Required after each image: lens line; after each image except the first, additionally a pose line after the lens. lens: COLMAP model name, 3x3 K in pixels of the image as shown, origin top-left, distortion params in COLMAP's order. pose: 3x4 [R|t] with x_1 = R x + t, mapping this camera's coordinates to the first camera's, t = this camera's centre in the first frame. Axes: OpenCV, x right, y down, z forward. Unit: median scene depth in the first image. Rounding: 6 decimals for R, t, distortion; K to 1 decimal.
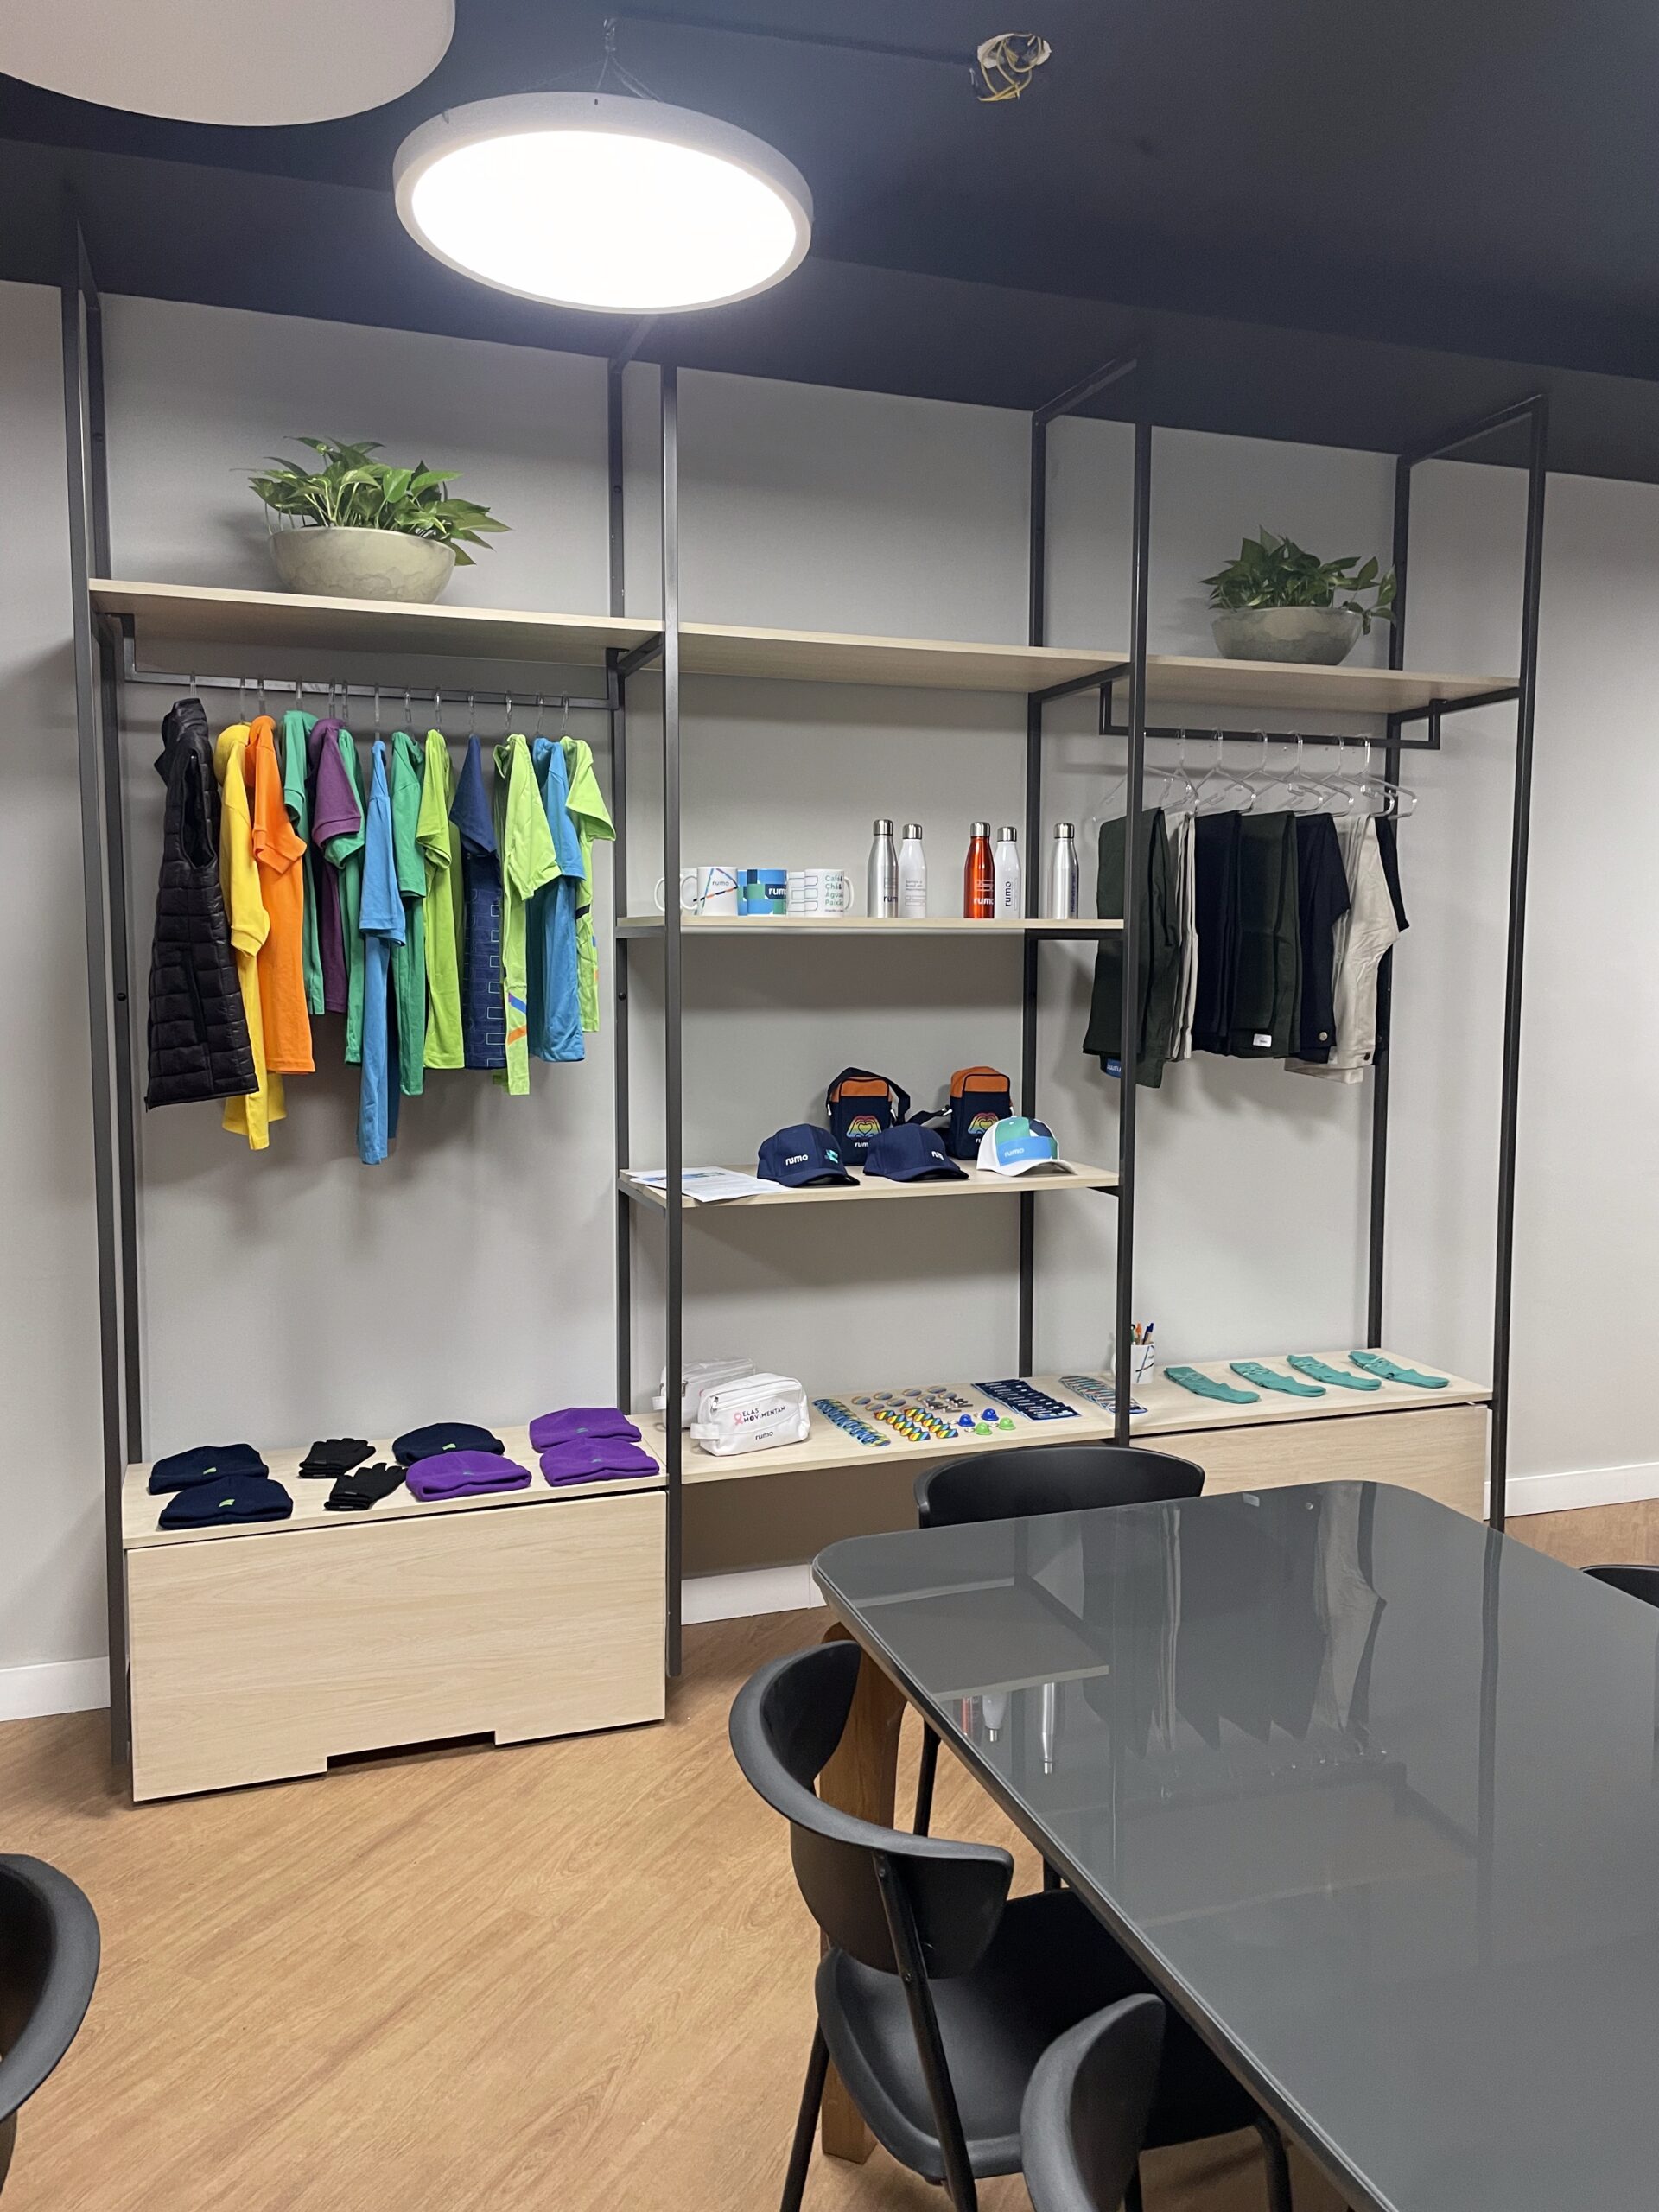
lens RADIAL K [[1668.4, 0, 827.5], [0, 1668.4, 1094.2], [0, 0, 1]] dist [0.010007, -0.000892]
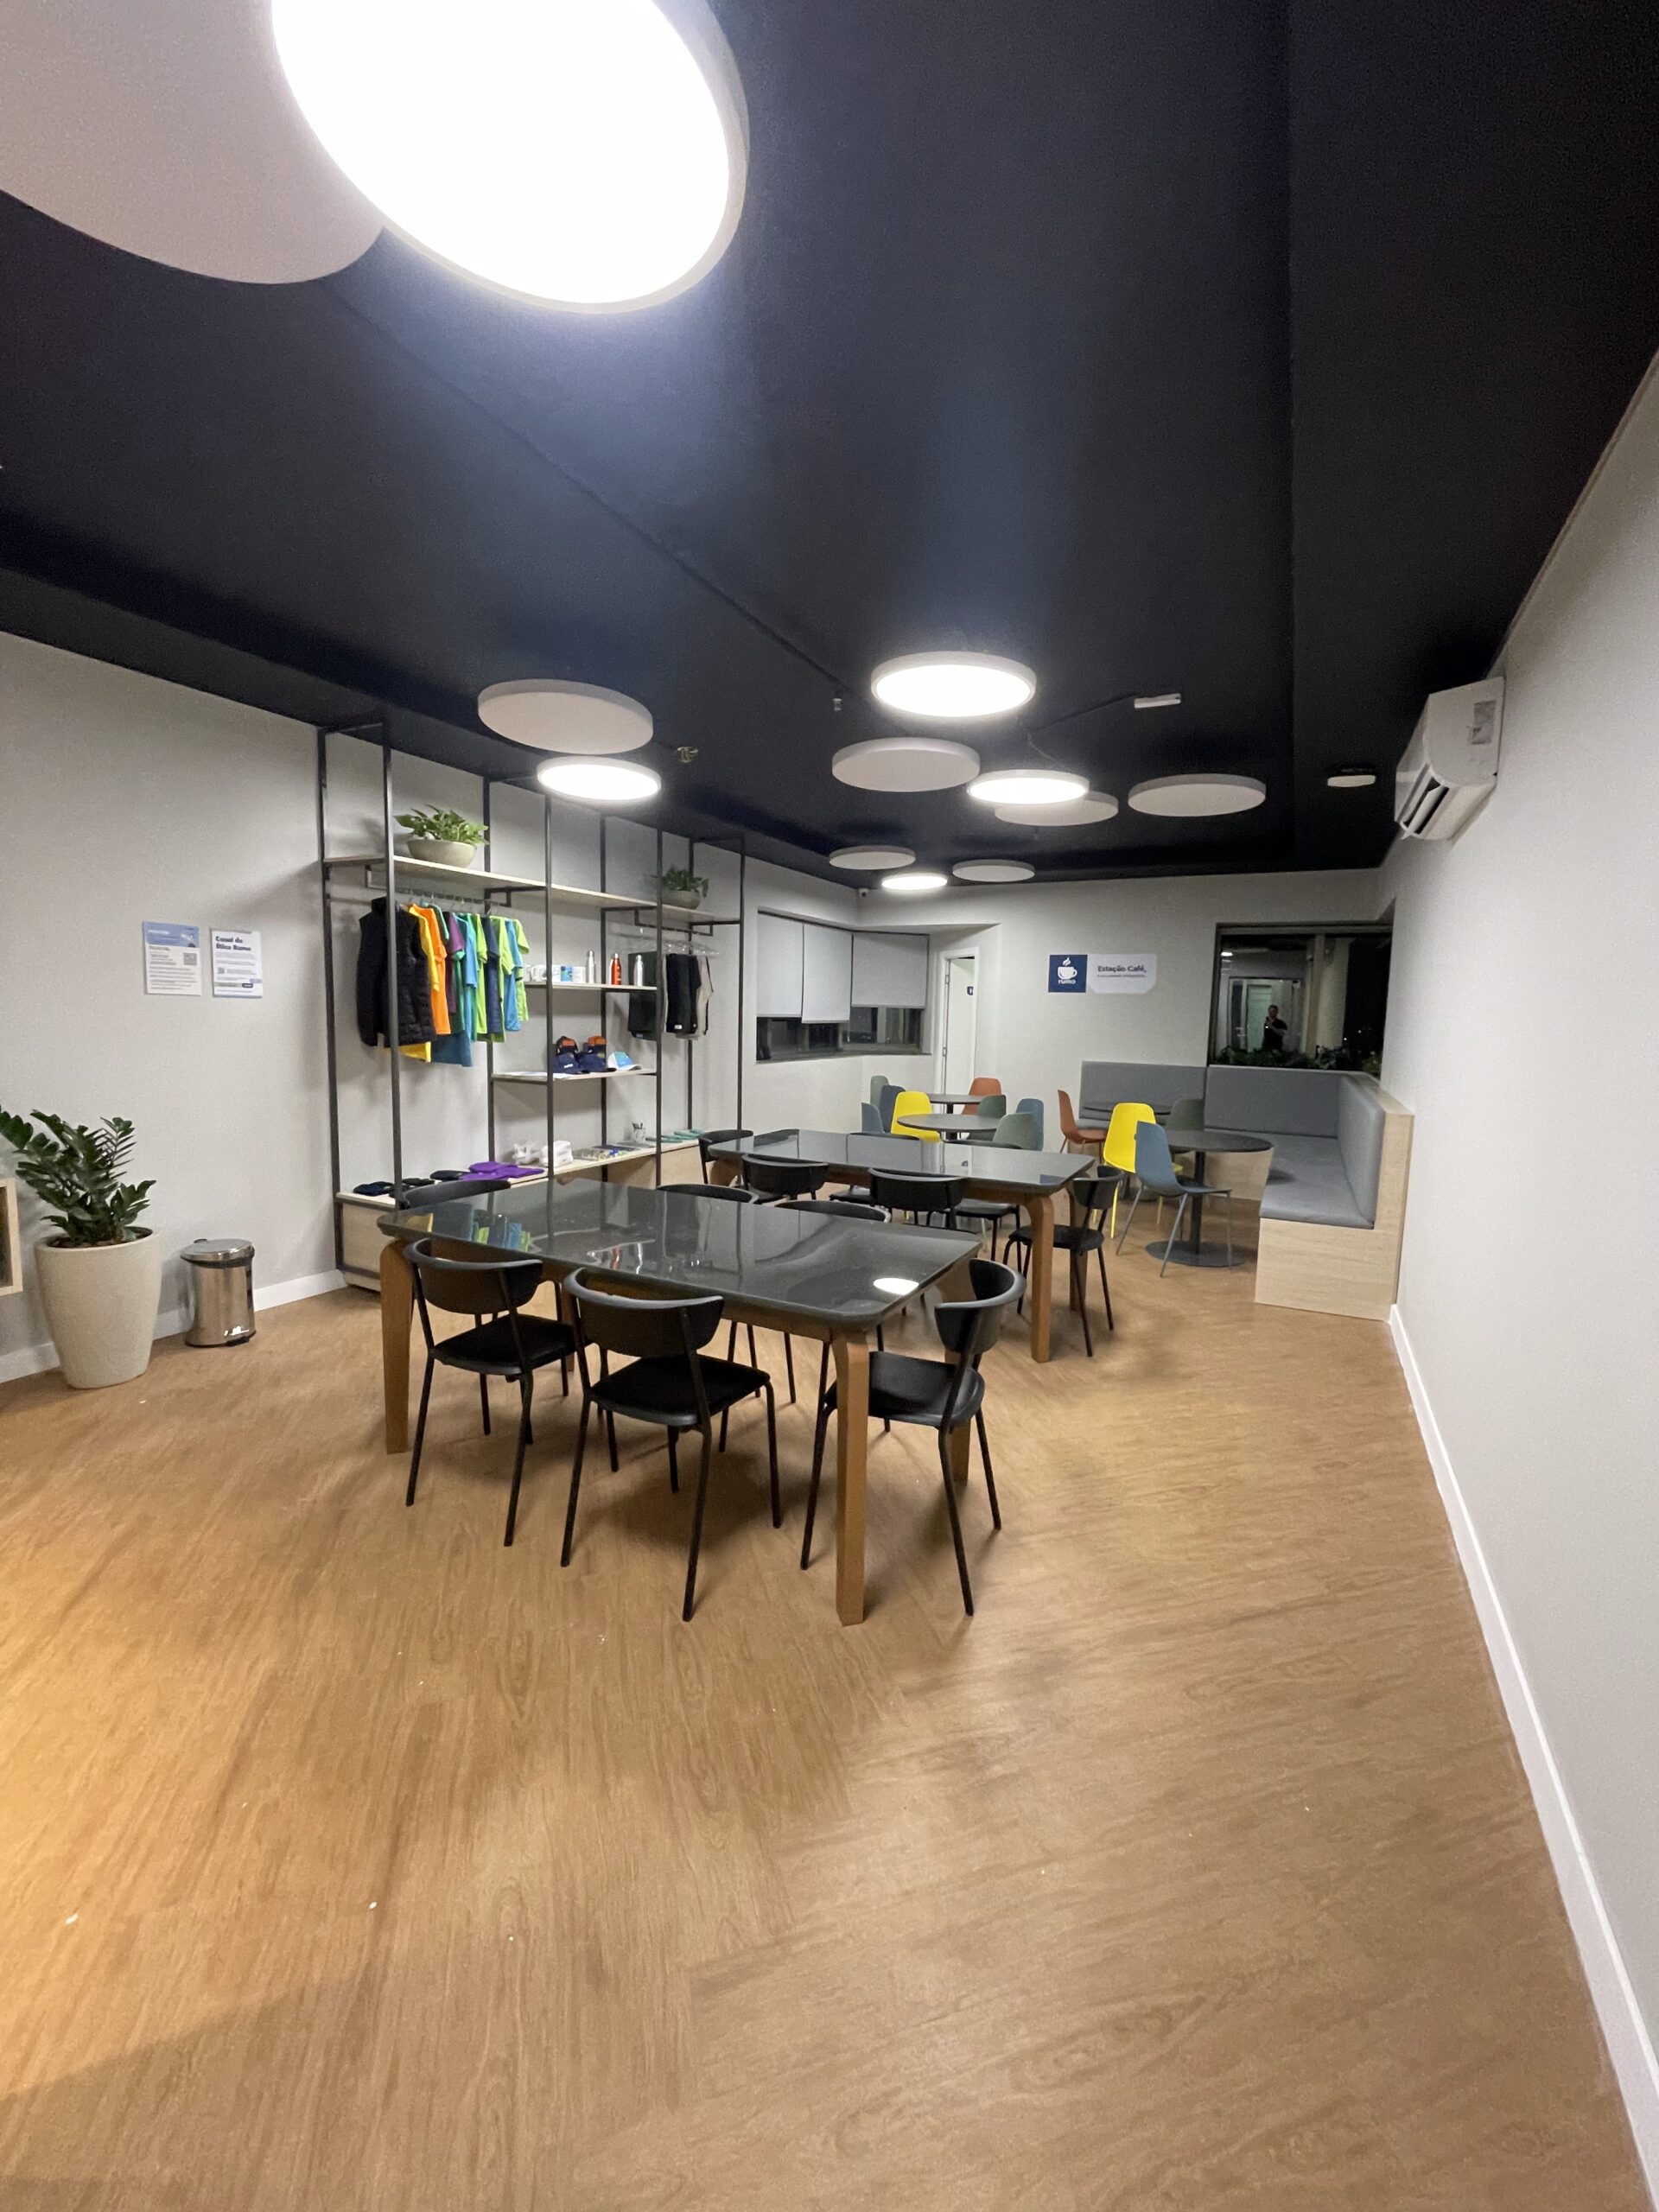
lens RADIAL K [[896.3, 0, 830.9], [0, 896.3, 1105.4], [0, 0, 1]] dist [-0.000095, -0.000020]
pose [[0.724718, -0.064502, 0.686019, -0.710265], [0.049800, 0.997908, 0.041218, 0.062100], [-0.687243, 0.004292, 0.726415, -0.429410]]
